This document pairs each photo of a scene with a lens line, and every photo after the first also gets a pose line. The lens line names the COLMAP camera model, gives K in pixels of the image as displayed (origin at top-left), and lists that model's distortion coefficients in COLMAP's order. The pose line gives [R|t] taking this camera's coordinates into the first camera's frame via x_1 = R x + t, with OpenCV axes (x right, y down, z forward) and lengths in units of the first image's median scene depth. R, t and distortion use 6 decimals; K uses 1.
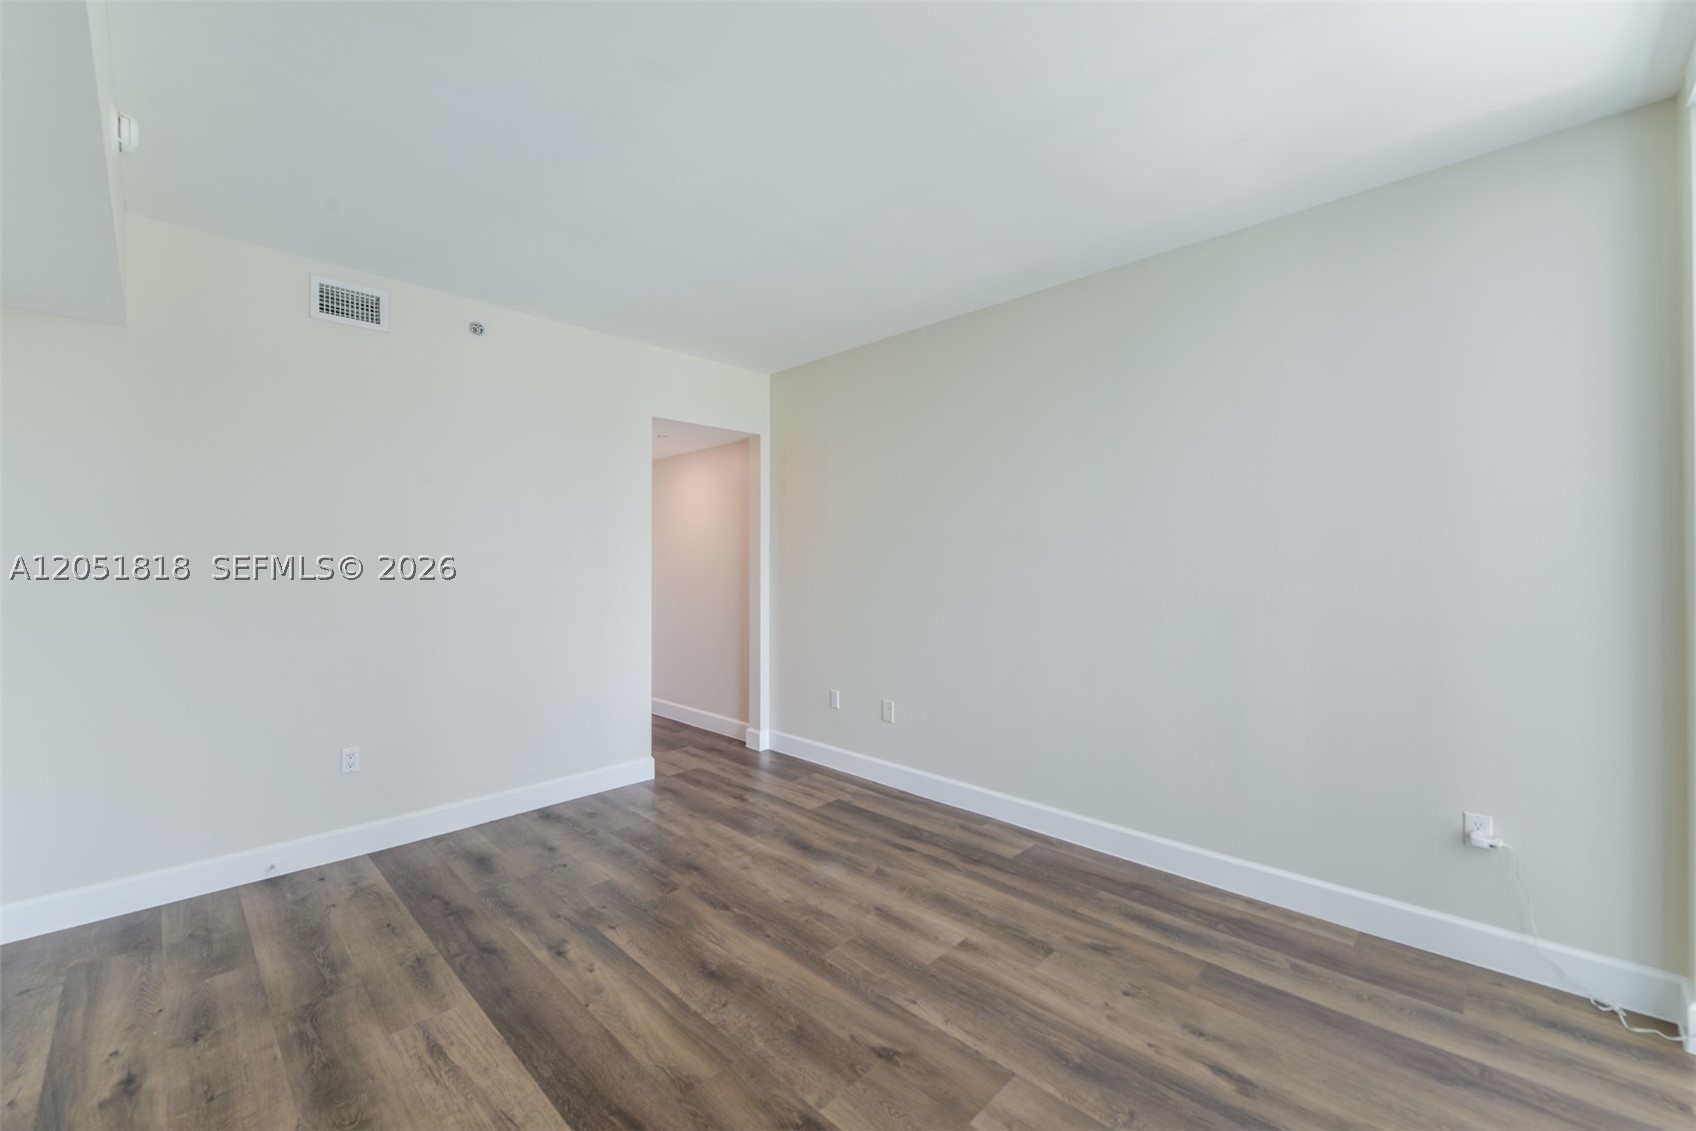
lens RADIAL K [[674.9, 0, 823.1], [0, 674.9, 560.1], [0, 0, 1]] dist [0.005910, -0.002760]
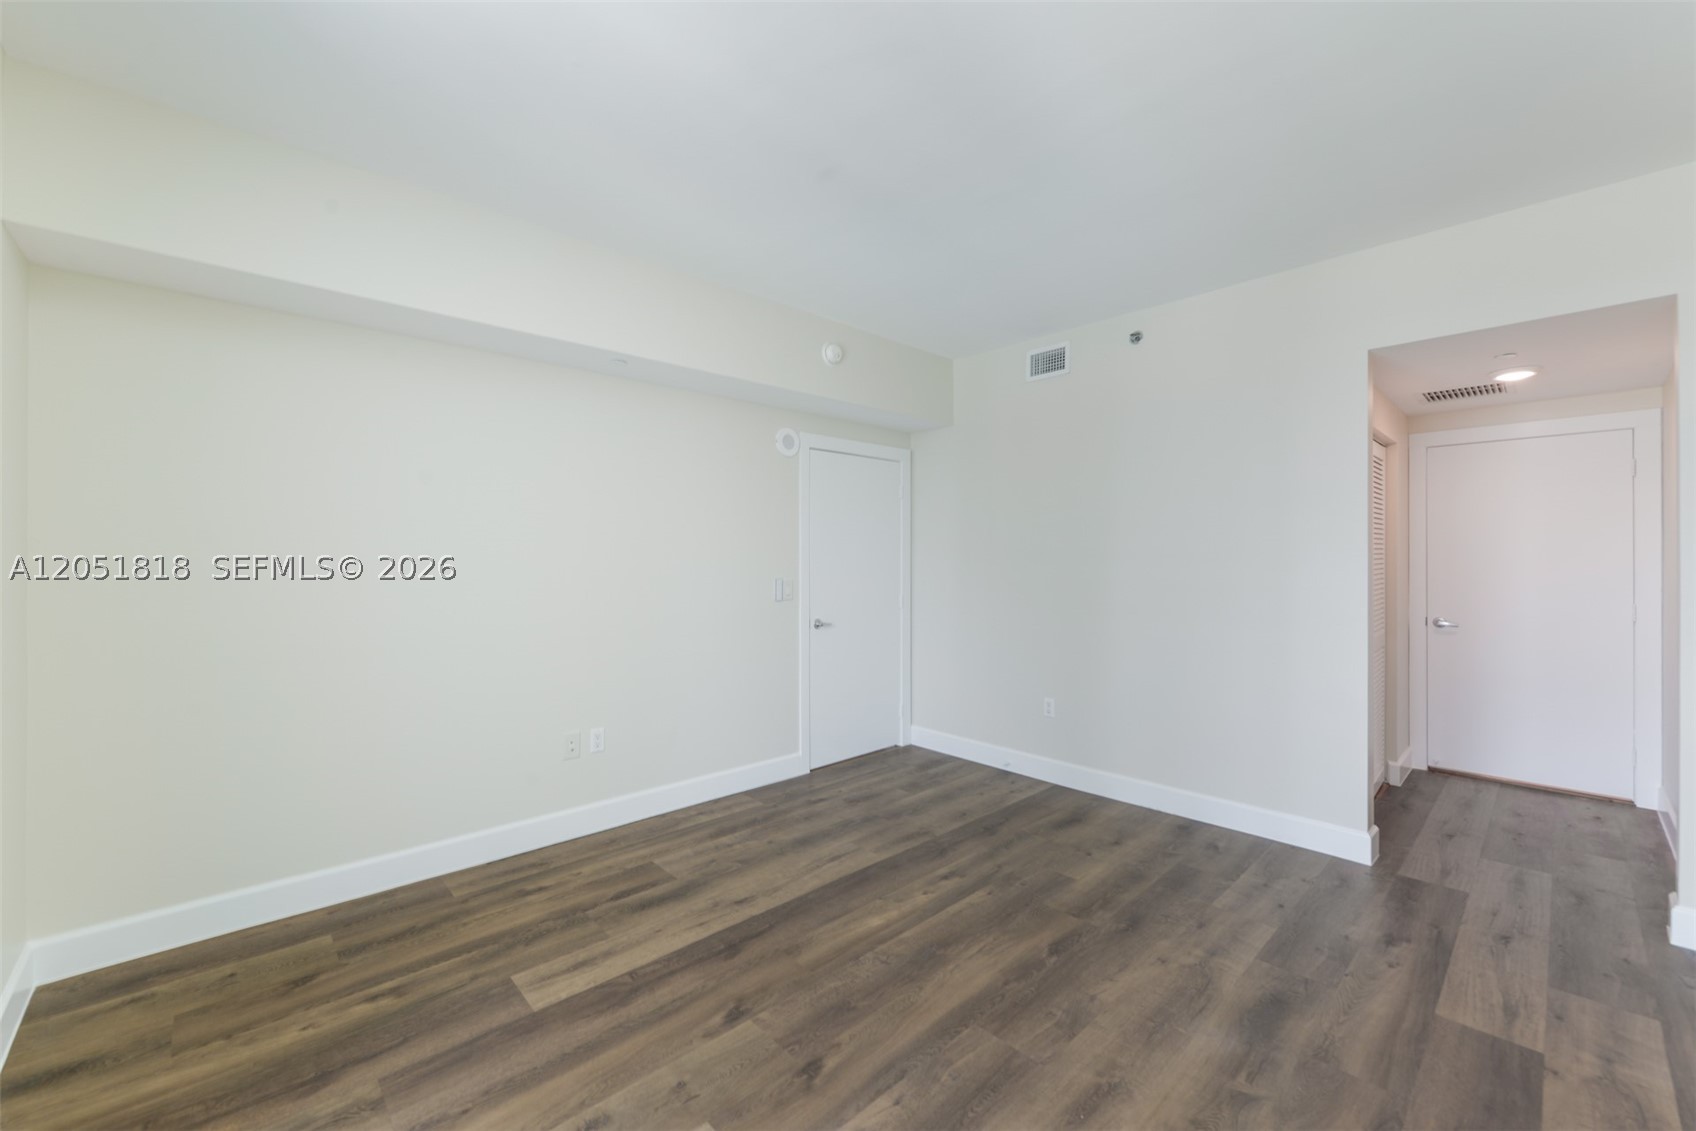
lens RADIAL K [[674.9, 0, 845.5], [0, 674.9, 554.3], [0, 0, 1]] dist [0.005910, -0.002760]
pose [[-0.028363, -0.007904, -0.999566, 0.777783], [0.003607, 0.999961, -0.008009, 0.008082], [0.999591, -0.003833, -0.028333, 0.796151]]
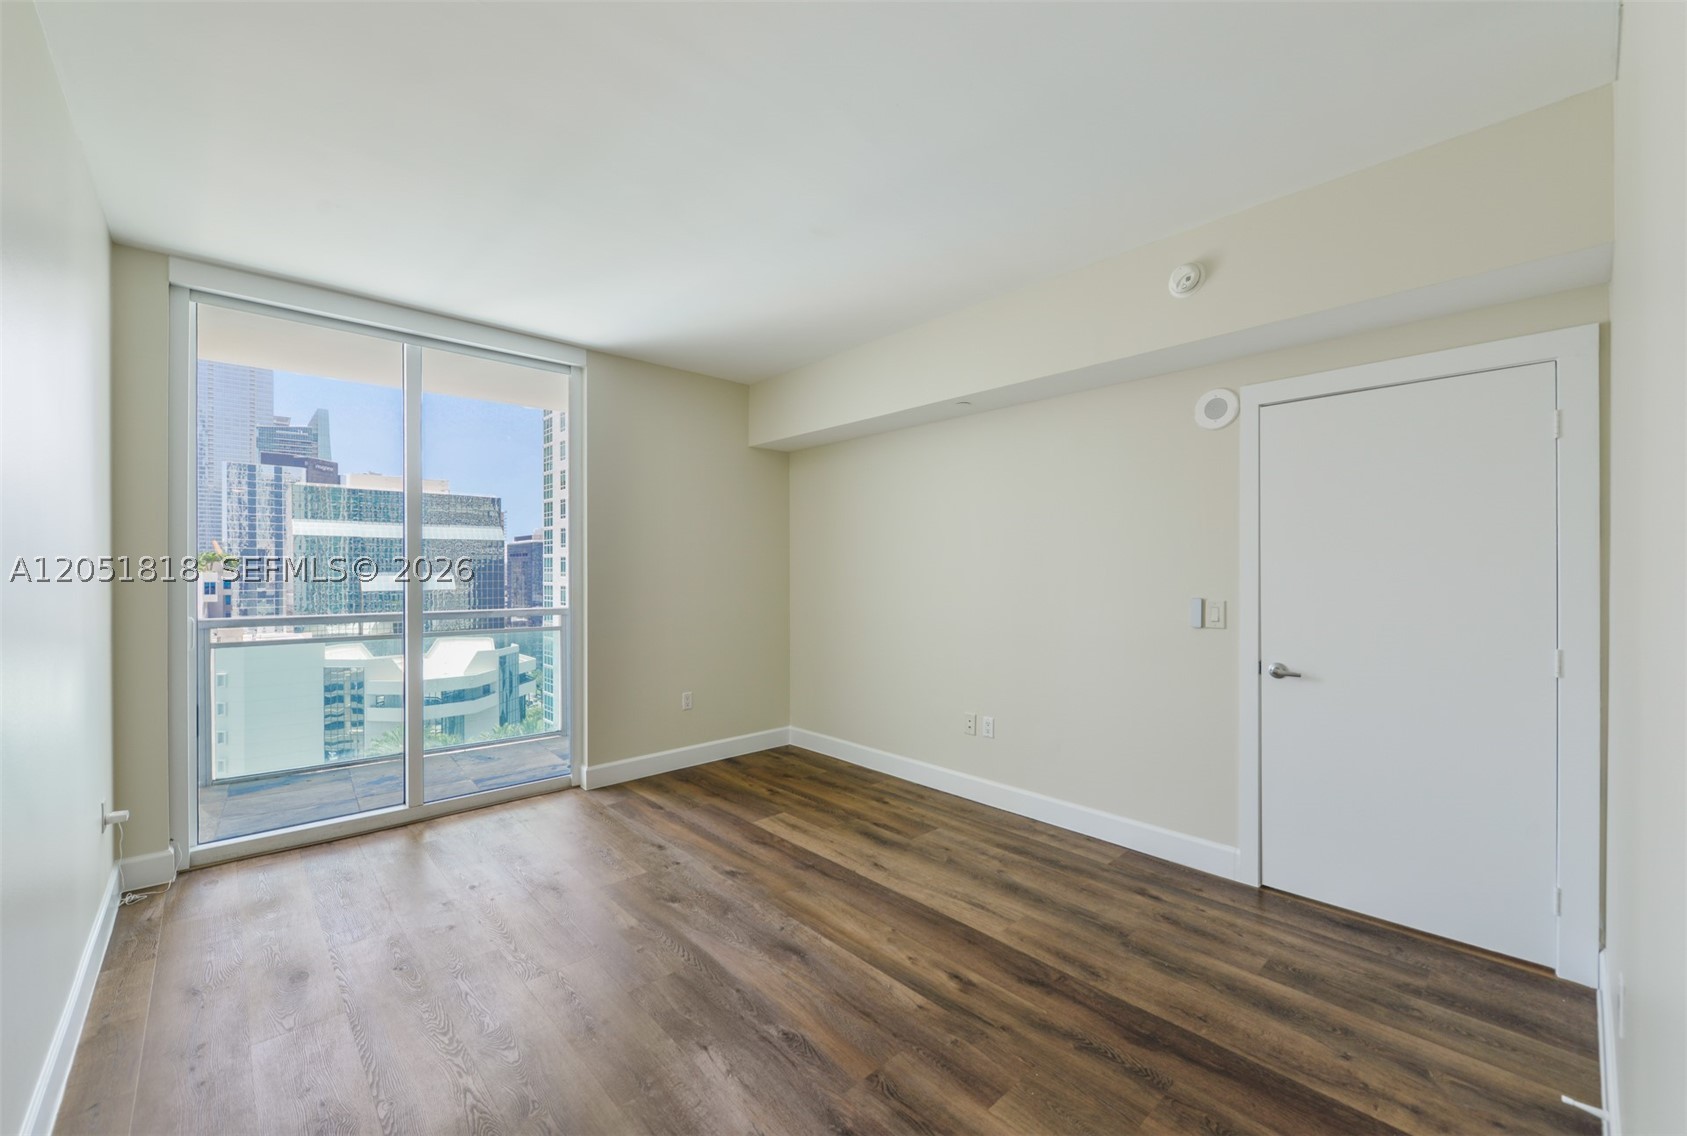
lens RADIAL K [[671.3, 0, 819.5], [0, 671.3, 564.0], [0, 0, 1]] dist [0.005910, -0.002760]
pose [[-0.998697, 0.003875, 0.050882, -0.228827], [0.003190, 0.999903, -0.013529, 0.006778], [-0.050930, -0.013349, -0.998613, 1.831729]]
